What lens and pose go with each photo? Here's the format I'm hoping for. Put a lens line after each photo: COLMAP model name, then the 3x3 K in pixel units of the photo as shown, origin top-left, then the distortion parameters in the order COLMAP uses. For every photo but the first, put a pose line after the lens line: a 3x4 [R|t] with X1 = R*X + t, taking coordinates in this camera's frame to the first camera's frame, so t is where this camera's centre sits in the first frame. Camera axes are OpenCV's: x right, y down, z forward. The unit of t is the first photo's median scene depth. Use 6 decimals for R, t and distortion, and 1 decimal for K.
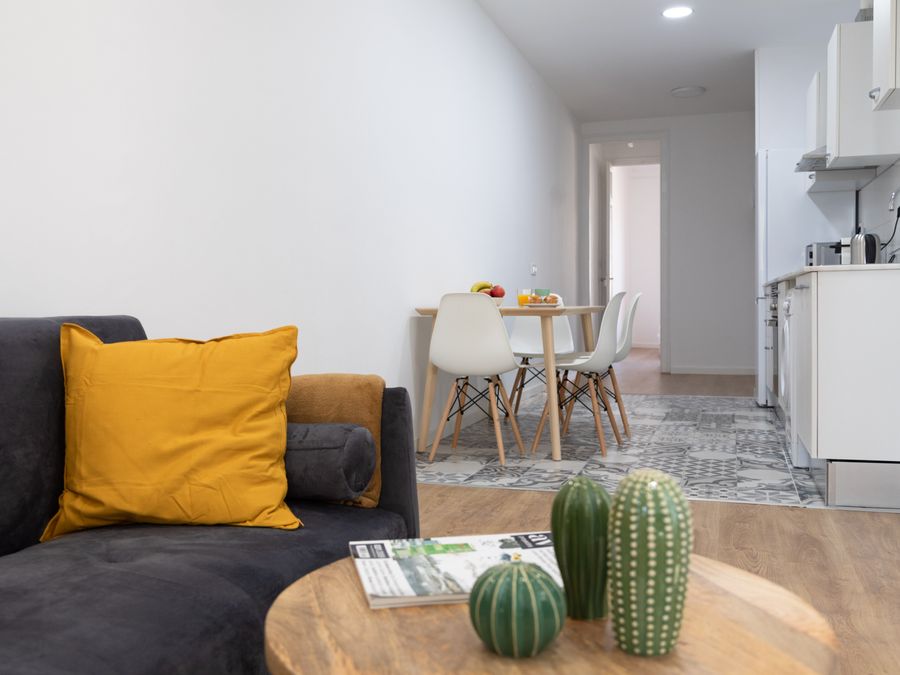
lens RADIAL K [[898.2, 0, 450.0], [0, 898.2, 337.5], [0, 0, 1]] dist [-0.008063, -0.004720]
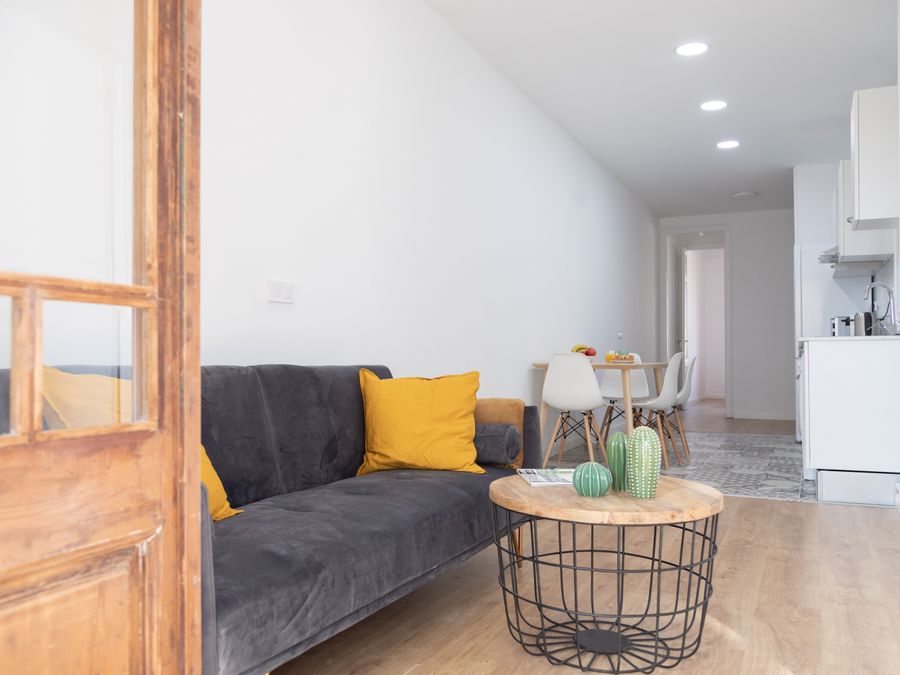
lens RADIAL K [[853.1, 0, 450.0], [0, 853.1, 337.5], [0, 0, 1]] dist [0.001454, -0.008050]
pose [[0.993183, 0.007349, -0.116334, -0.024448], [-0.014647, 0.997968, -0.062009, 0.027687], [0.115642, 0.063290, 0.991273, -0.775893]]
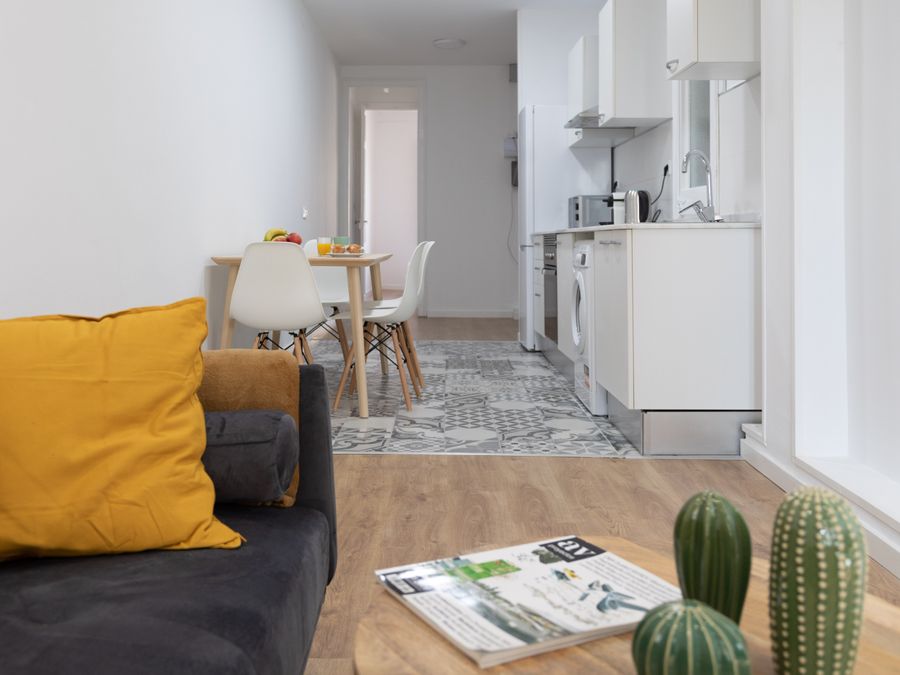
lens RADIAL K [[899.9, 0, 419.8], [0, 899.9, 214.8], [0, 0, 1]] dist [0.015283, -0.004320]
pose [[0.954579, 0.021169, 0.297205, -0.233575], [-0.002419, 0.997991, -0.063312, -0.037645], [-0.297948, 0.059717, 0.952712, 0.112226]]
